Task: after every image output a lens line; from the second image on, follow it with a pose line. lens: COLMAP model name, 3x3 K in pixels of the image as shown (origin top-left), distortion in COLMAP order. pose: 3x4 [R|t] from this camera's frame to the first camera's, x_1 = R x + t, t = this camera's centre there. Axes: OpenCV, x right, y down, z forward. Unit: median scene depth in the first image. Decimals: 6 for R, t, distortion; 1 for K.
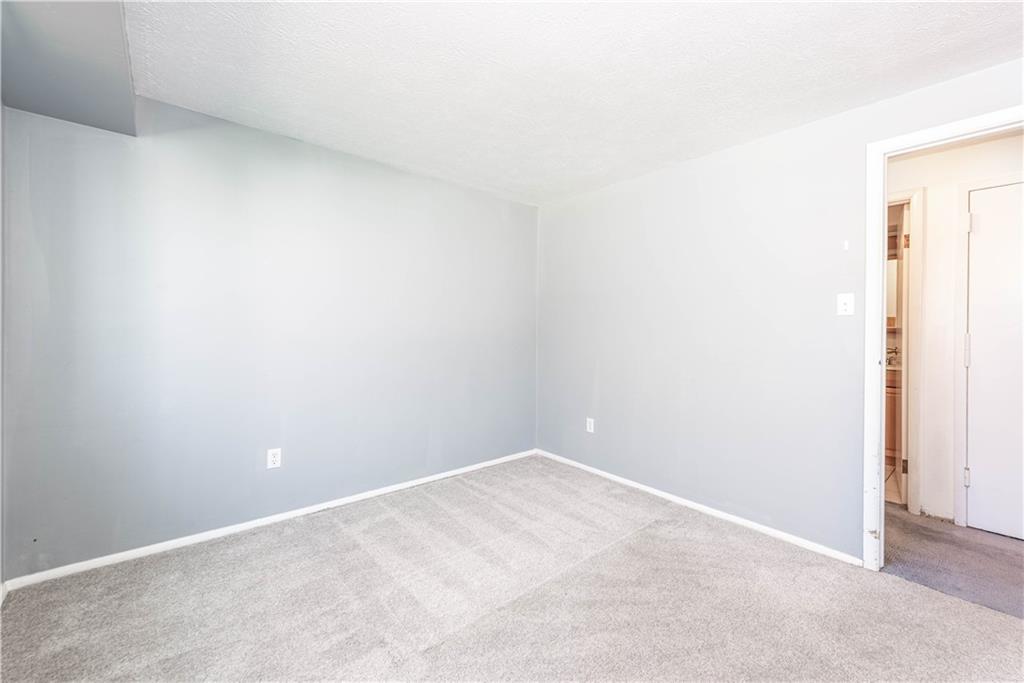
lens RADIAL K [[413.4, 0, 514.5], [0, 413.4, 333.4], [0, 0, 1]] dist [0.018636, -0.000346]
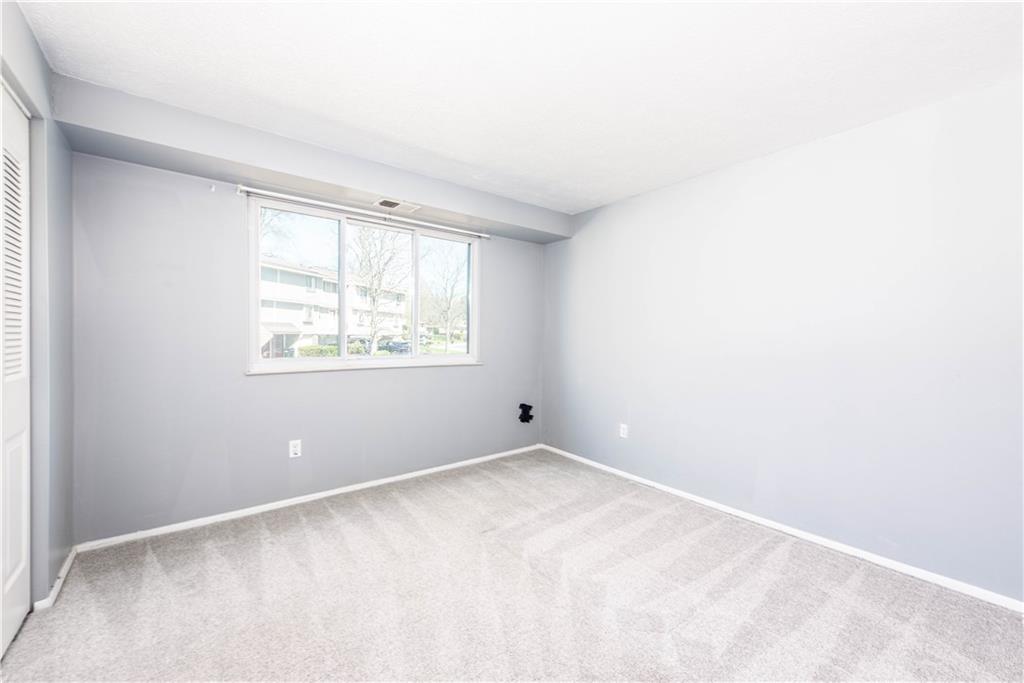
lens RADIAL K [[413.4, 0, 535.5], [0, 413.4, 337.3], [0, 0, 1]] dist [0.018636, -0.000346]
pose [[-0.000721, 0.001405, -0.999999, 0.809808], [-0.026183, 0.999656, 0.001423, -0.009247], [0.999657, 0.026184, -0.000684, 0.682760]]
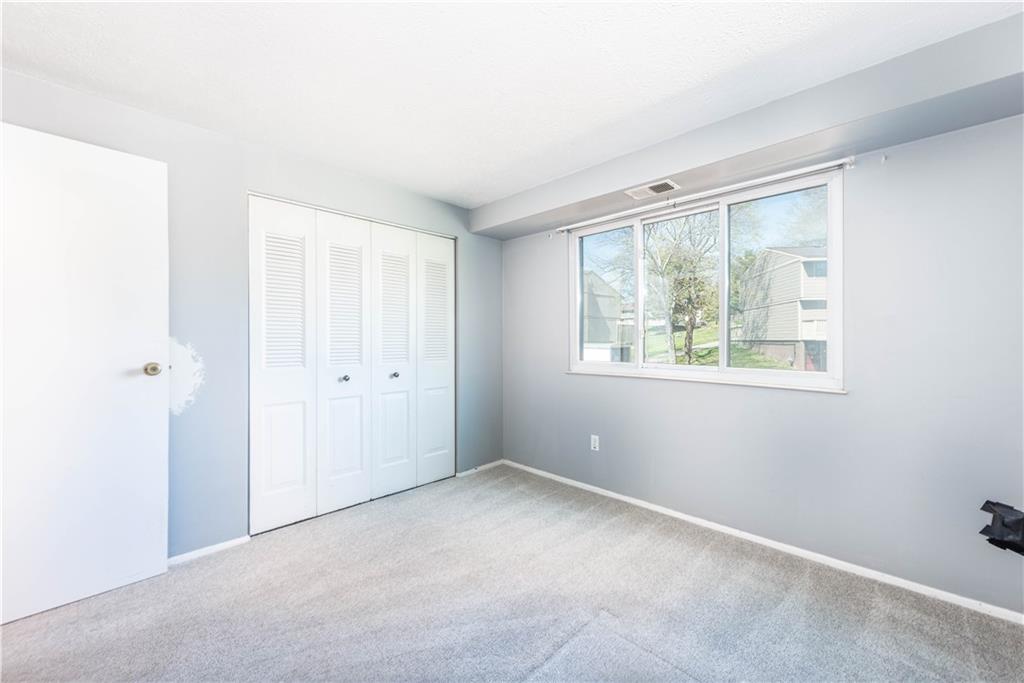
lens RADIAL K [[413.4, 0, 512.7], [0, 413.4, 345.7], [0, 0, 1]] dist [0.018636, -0.000346]
pose [[-0.996128, -0.010213, -0.087317, 0.068076], [-0.012098, 0.999704, 0.021085, -0.008251], [0.087076, 0.022060, -0.995957, 1.248077]]
